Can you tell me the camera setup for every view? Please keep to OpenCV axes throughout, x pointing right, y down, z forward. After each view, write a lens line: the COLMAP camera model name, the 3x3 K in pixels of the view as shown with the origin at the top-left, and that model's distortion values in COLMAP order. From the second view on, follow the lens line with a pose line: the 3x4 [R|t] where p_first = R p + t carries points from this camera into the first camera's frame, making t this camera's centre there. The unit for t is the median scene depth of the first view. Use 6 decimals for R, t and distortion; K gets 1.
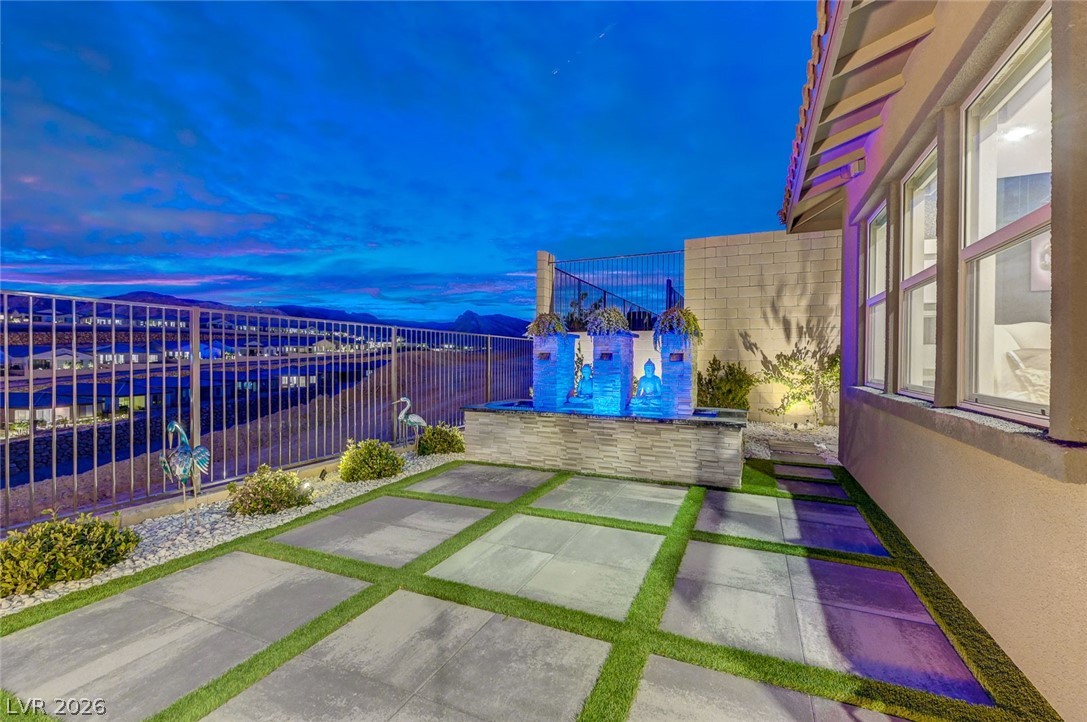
lens RADIAL K [[469.6, 0, 548.0], [0, 469.6, 363.5], [0, 0, 1]] dist [-0.001209, -0.000088]
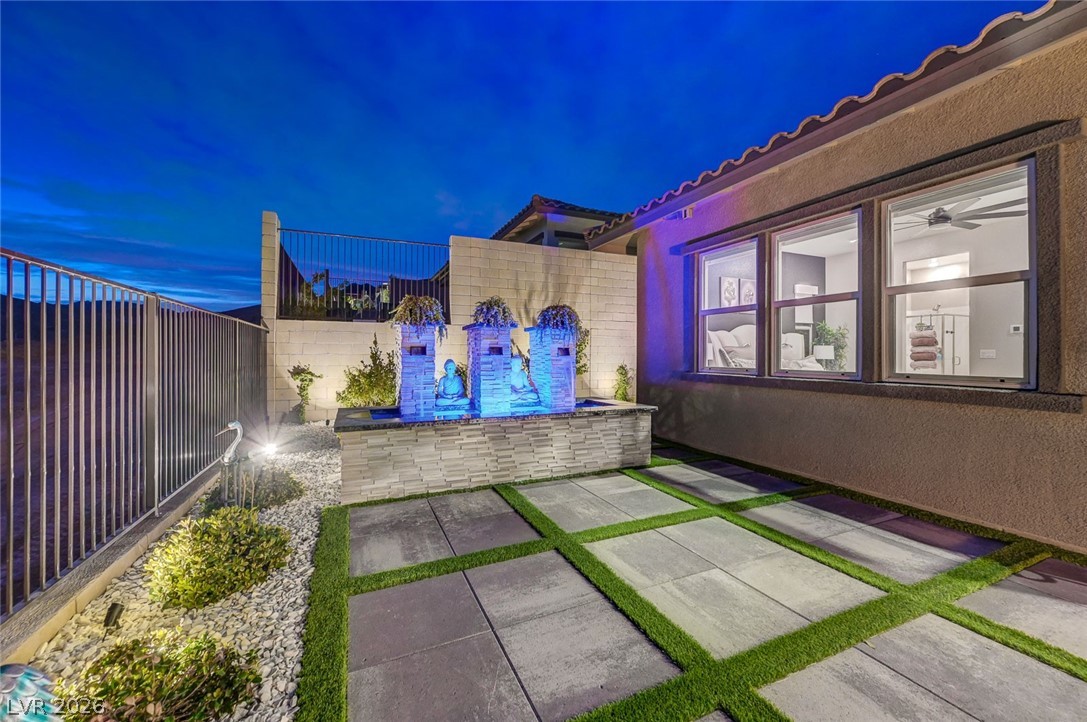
lens RADIAL K [[435.3, 0, 548.1], [0, 435.3, 354.6], [0, 0, 1]] dist [-0.000169, -0.000003]
pose [[0.665284, -0.006488, 0.746562, -0.545938], [0.011207, 0.999936, -0.001297, -0.006876], [-0.746506, 0.009230, 0.665314, 0.444714]]
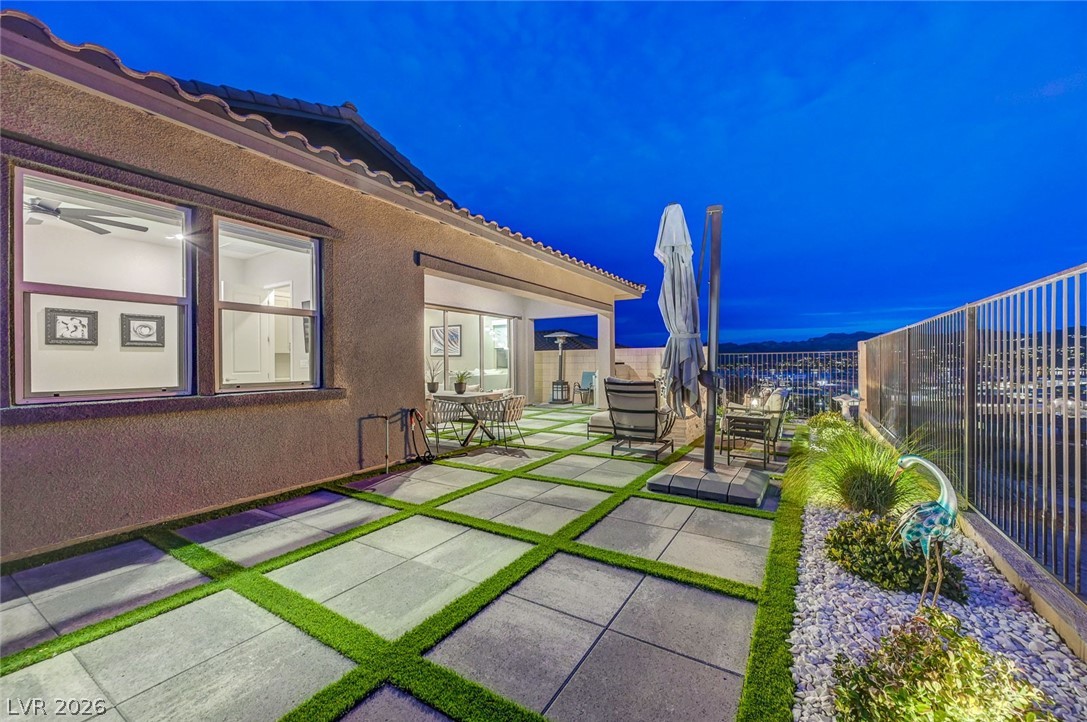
lens RADIAL K [[435.3, 0, 548.1], [0, 435.3, 354.6], [0, 0, 1]] dist [-0.000169, -0.000003]
pose [[-0.993277, 0.003763, 0.115699, -0.252295], [0.002797, 0.999960, -0.008504, -0.014860], [-0.115727, -0.008123, -0.993248, 1.240642]]
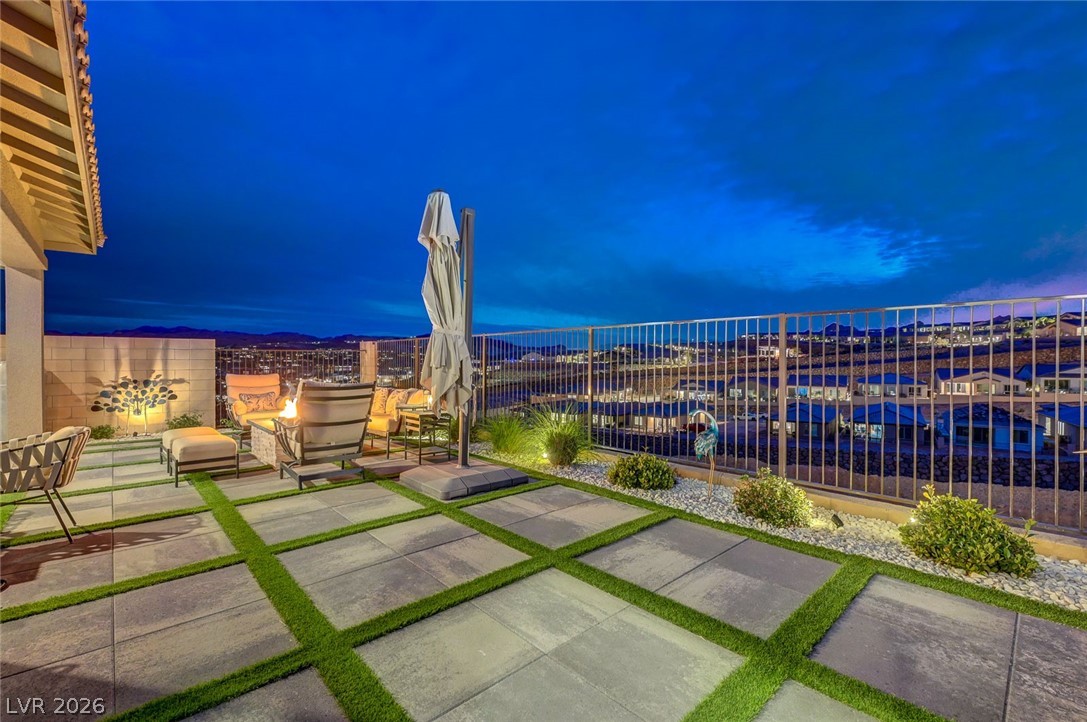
lens RADIAL K [[469.6, 0, 548.0], [0, 469.6, 363.5], [0, 0, 1]] dist [-0.001209, -0.000088]
pose [[-0.373536, 0.001799, -0.927614, 0.398637], [-0.011519, 0.999912, 0.006577, -0.010790], [0.927544, 0.013142, -0.373483, 0.832962]]
